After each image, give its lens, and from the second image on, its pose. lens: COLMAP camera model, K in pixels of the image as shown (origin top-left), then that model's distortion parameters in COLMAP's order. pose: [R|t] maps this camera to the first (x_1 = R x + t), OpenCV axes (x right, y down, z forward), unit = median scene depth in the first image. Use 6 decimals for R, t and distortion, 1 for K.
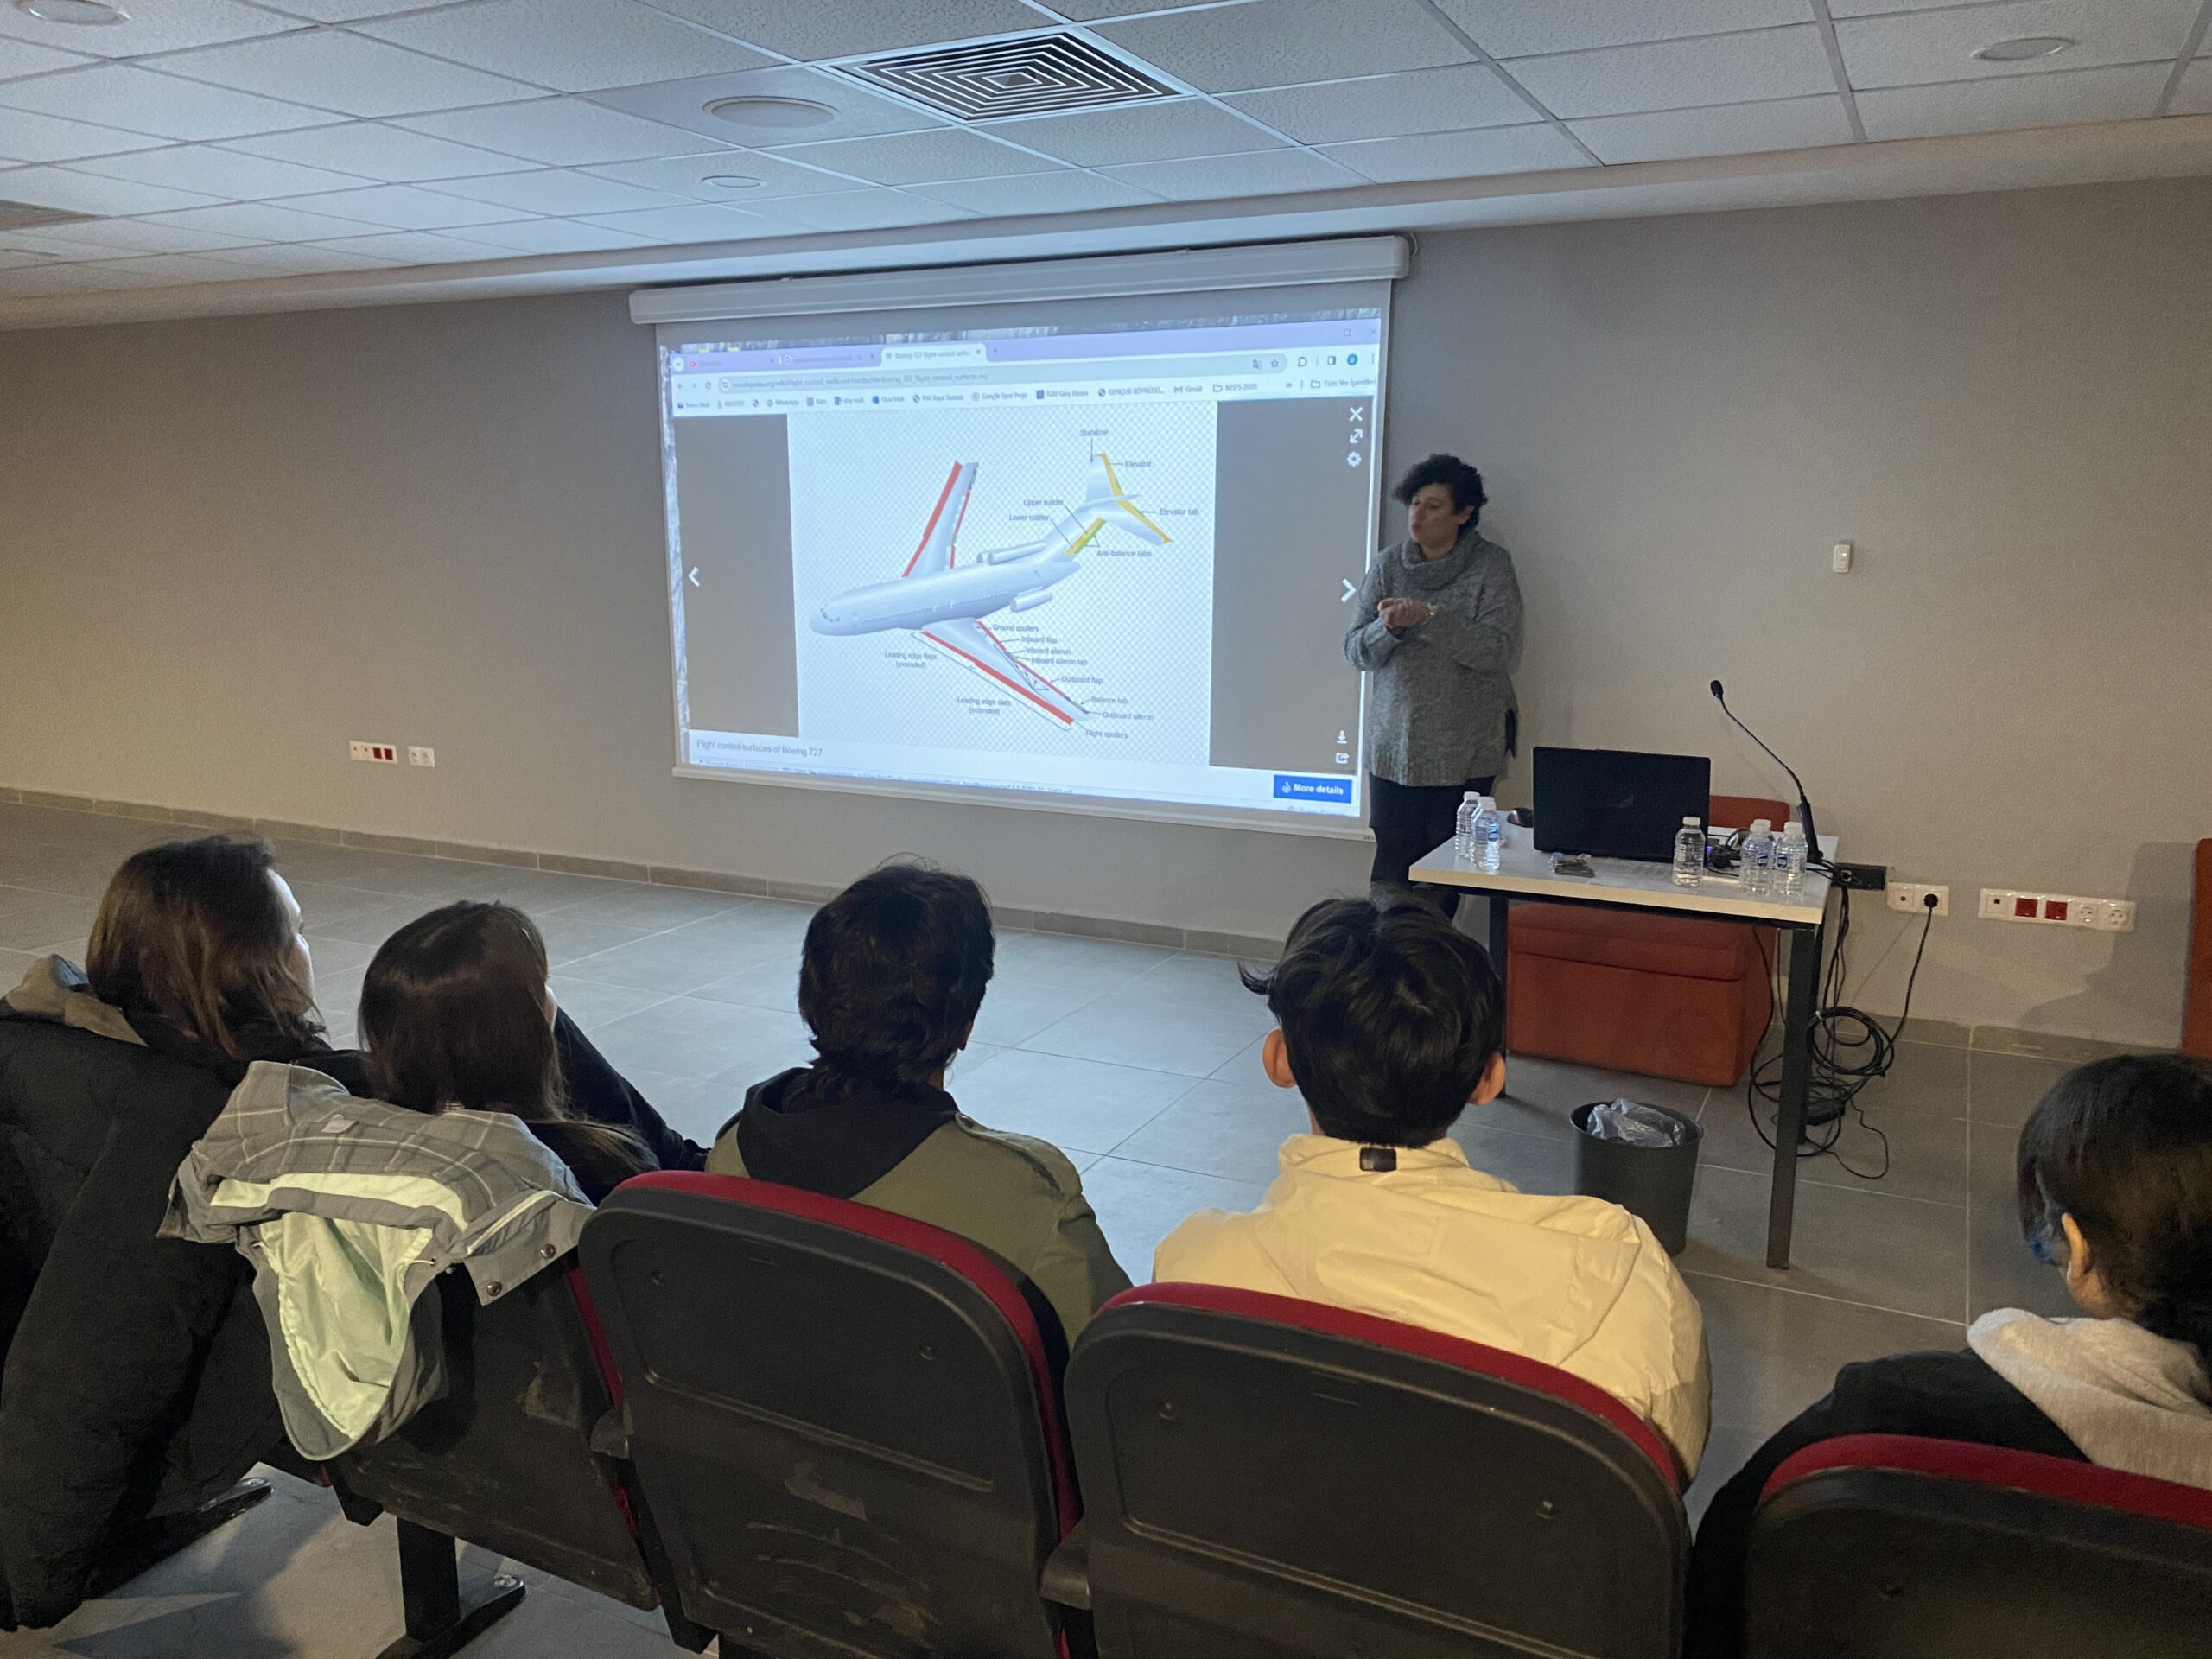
lens RADIAL K [[1676.5, 0, 1106.0], [0, 1676.5, 829.5], [0, 0, 1]] dist [0.004252, 0.004690]
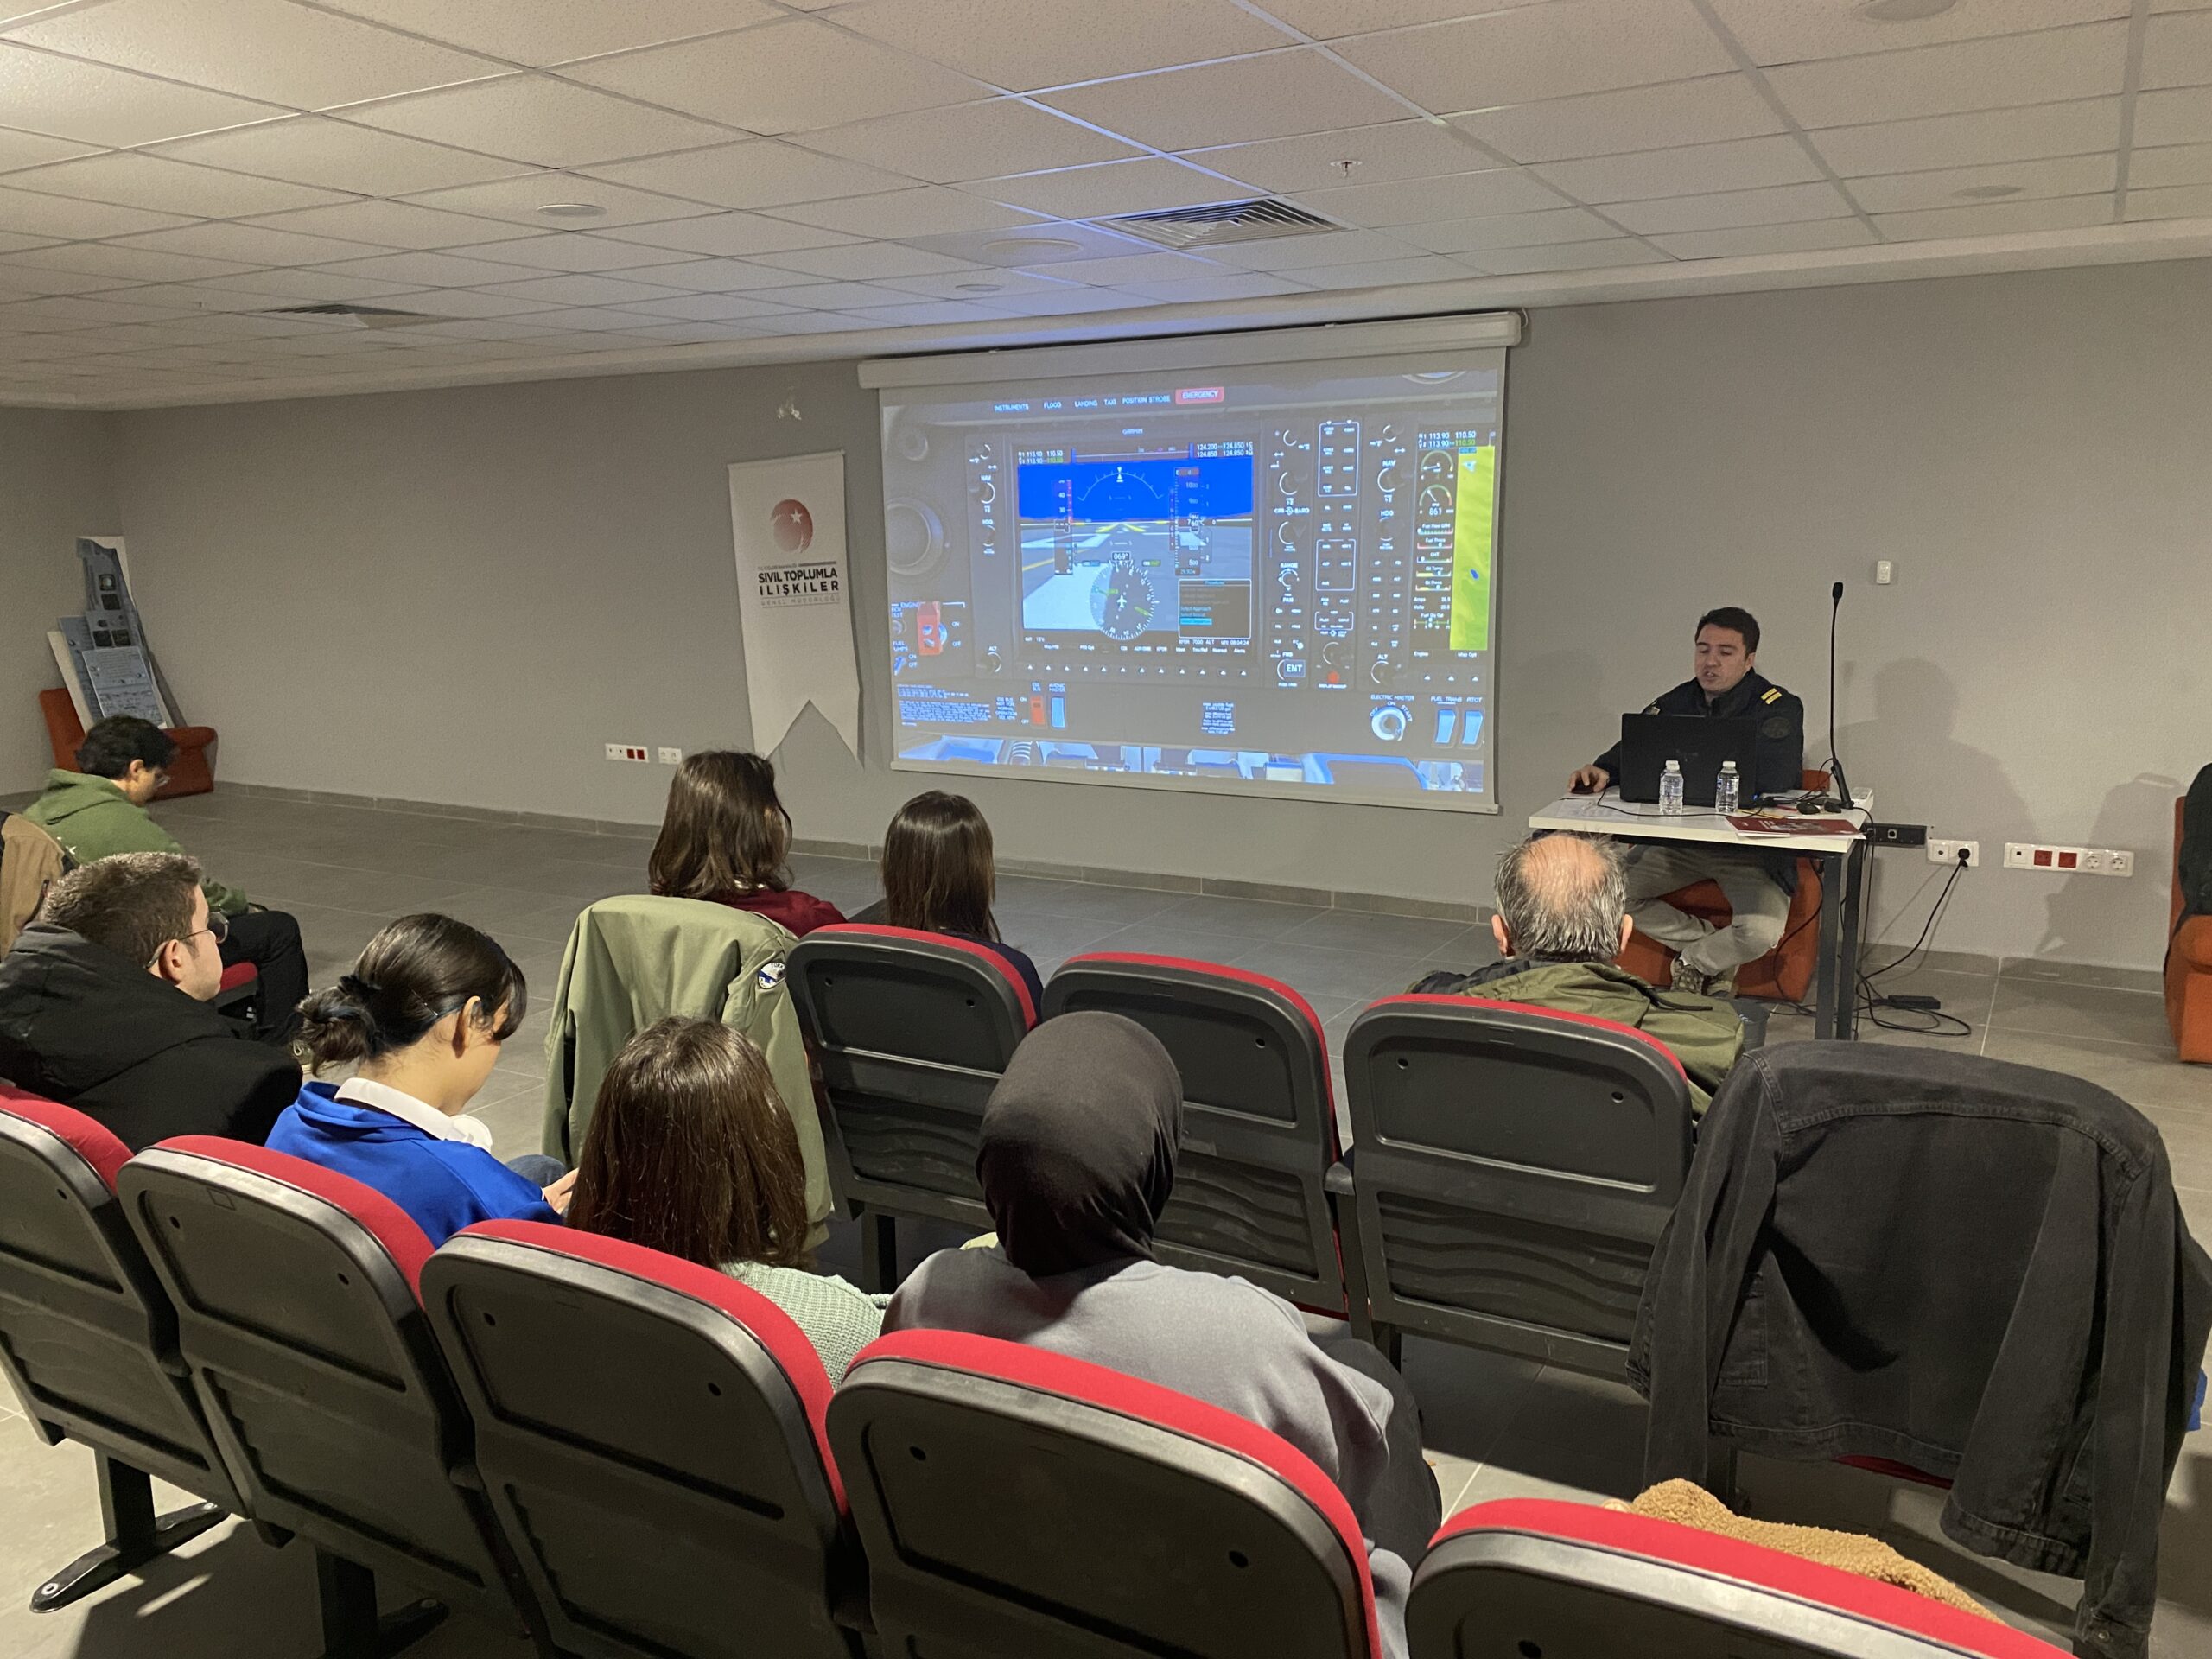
lens RADIAL K [[1676.5, 0, 1106.0], [0, 1676.5, 829.5], [0, 0, 1]] dist [0.004252, 0.004690]
pose [[0.998162, -0.005184, -0.060383, -0.047535], [0.004553, 0.999934, -0.010580, 0.032018], [0.060434, 0.010286, 0.998119, -0.223803]]
